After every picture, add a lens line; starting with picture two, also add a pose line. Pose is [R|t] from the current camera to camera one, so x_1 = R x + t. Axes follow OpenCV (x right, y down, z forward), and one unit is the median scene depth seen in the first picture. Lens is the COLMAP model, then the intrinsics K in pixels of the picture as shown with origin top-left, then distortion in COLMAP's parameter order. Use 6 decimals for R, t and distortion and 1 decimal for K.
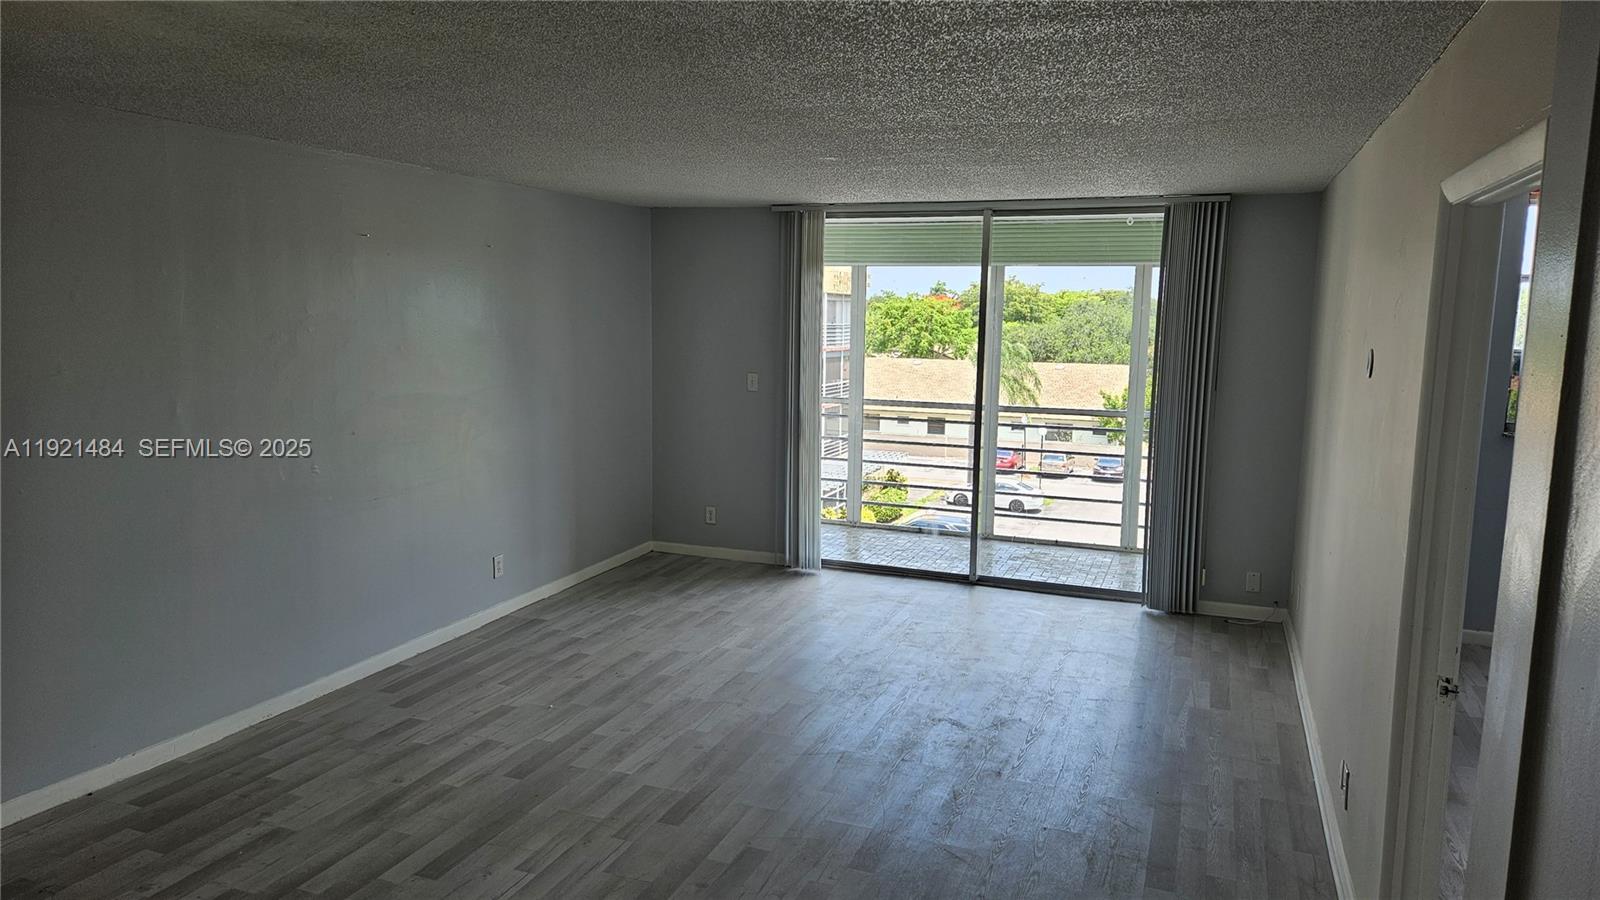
lens RADIAL K [[1086.8, 0, 797.2], [0, 1086.8, 448.8], [0, 0, 1]] dist [-0.003596, -0.000613]
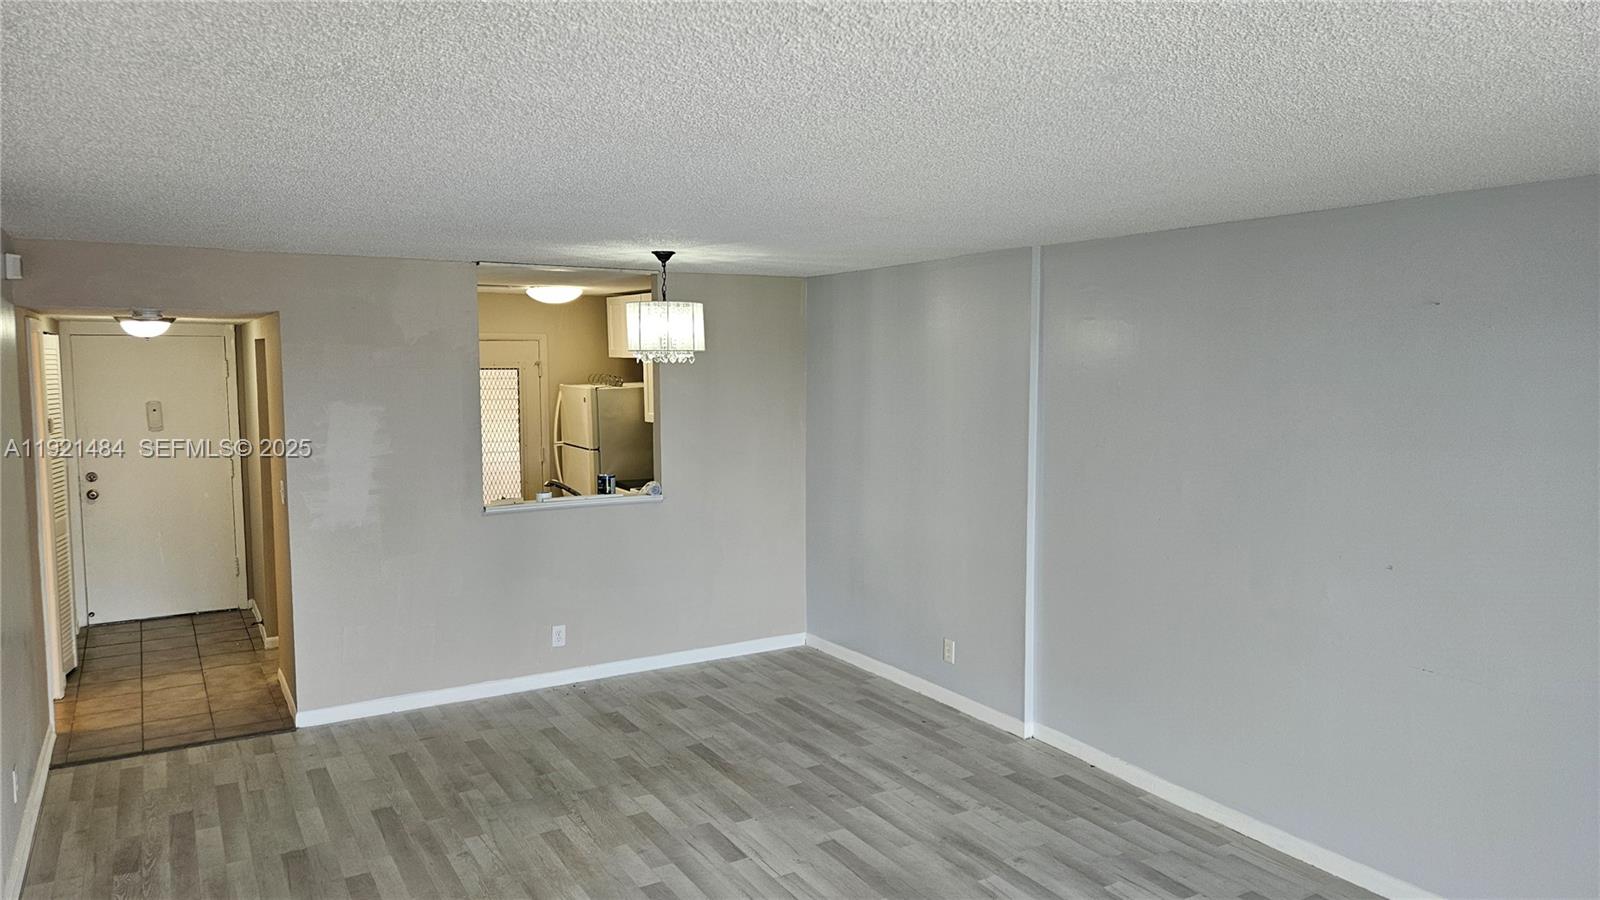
lens RADIAL K [[1086.8, 0, 771.0], [0, 1086.8, 441.5], [0, 0, 1]] dist [-0.003596, -0.000613]
pose [[-0.640462, 0.043236, -0.766771, 0.577406], [-0.115631, 0.981604, 0.151932, -0.215179], [0.759235, 0.185969, -0.623681, 1.518931]]
